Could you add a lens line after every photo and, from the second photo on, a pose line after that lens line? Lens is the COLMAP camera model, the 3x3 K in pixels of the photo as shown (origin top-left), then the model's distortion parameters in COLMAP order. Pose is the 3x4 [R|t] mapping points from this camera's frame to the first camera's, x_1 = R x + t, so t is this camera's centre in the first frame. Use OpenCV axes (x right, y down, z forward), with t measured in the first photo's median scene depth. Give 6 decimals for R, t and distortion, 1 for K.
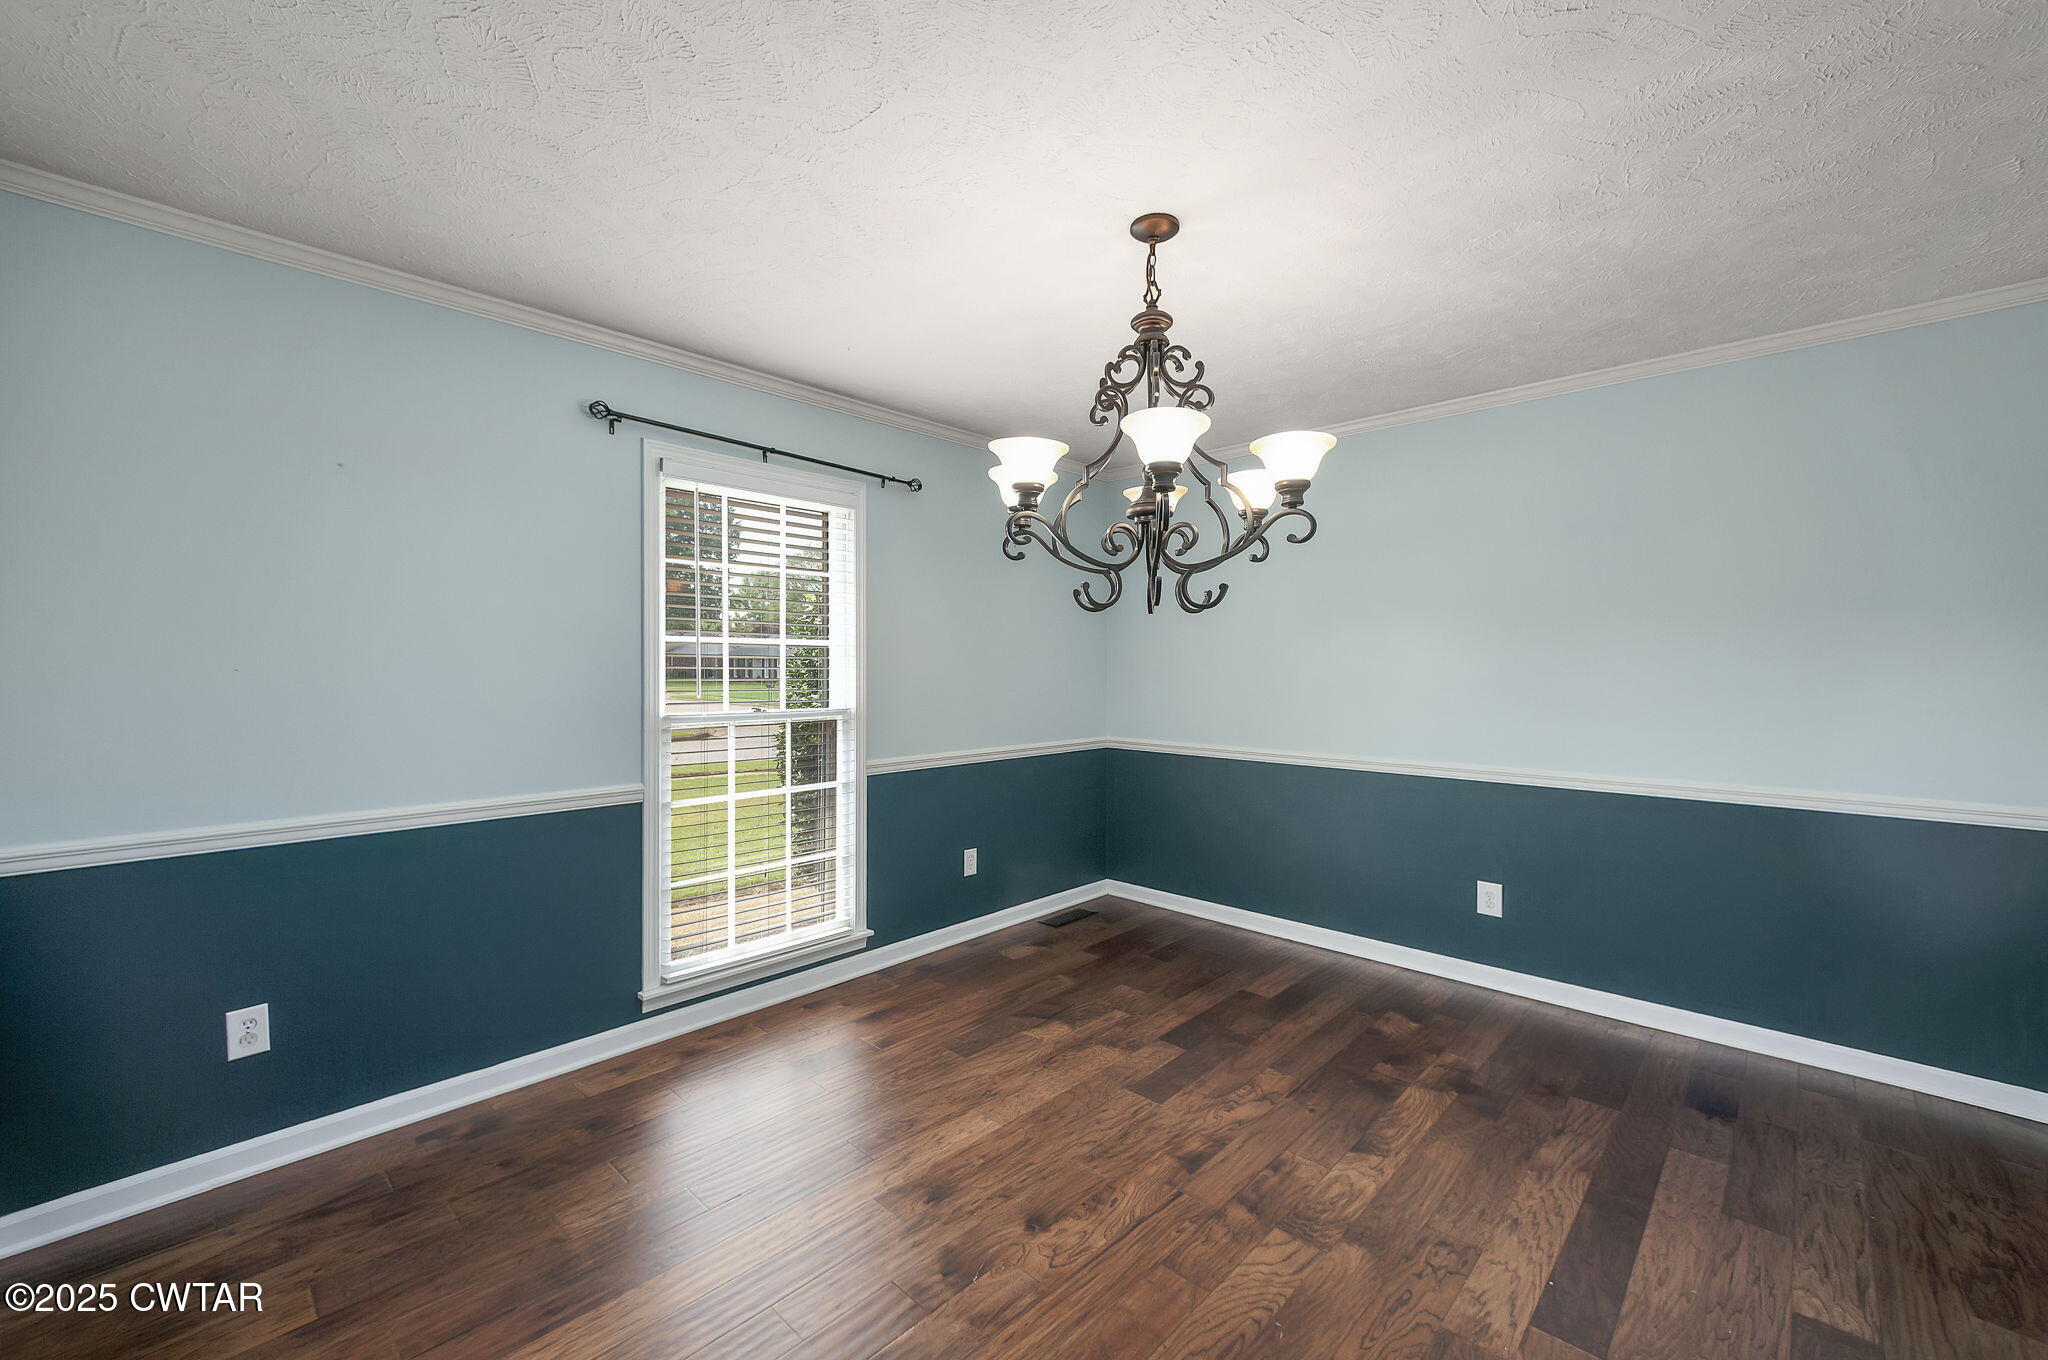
lens RADIAL K [[816.5, 0, 1035.0], [0, 816.5, 660.5], [0, 0, 1]] dist [0.010351, 0.000018]
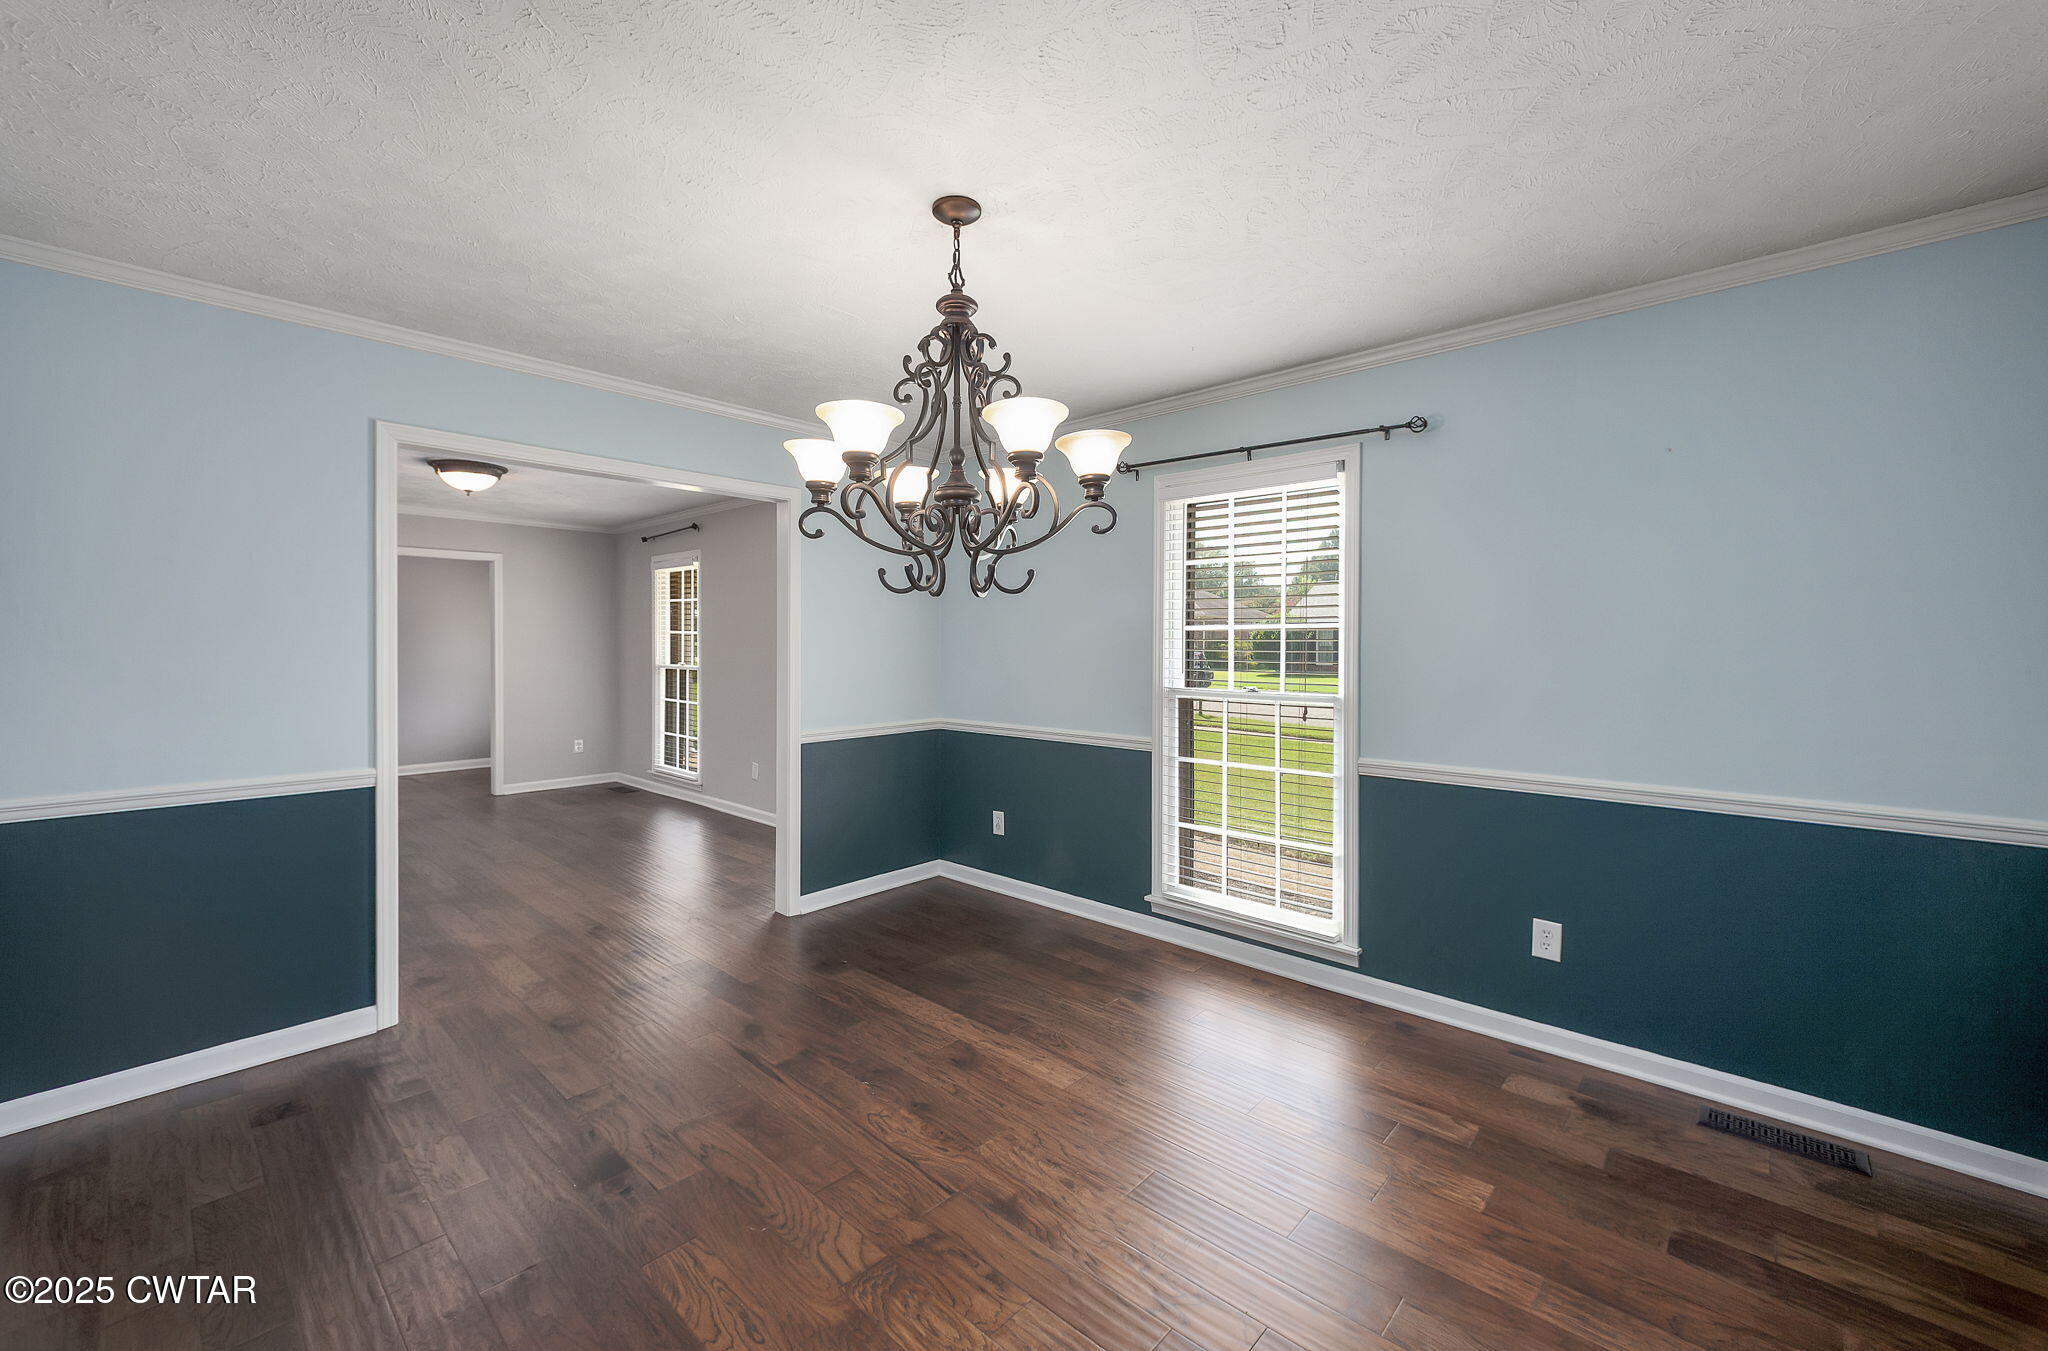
lens RADIAL K [[812.5, 0, 1034.4], [0, 812.5, 648.0], [0, 0, 1]] dist [0.018395, -0.000222]
pose [[0.032662, 0.004105, -0.999458, 0.727348], [0.003835, 0.999984, 0.004232, -0.000799], [0.999459, -0.003971, 0.032646, 0.676331]]
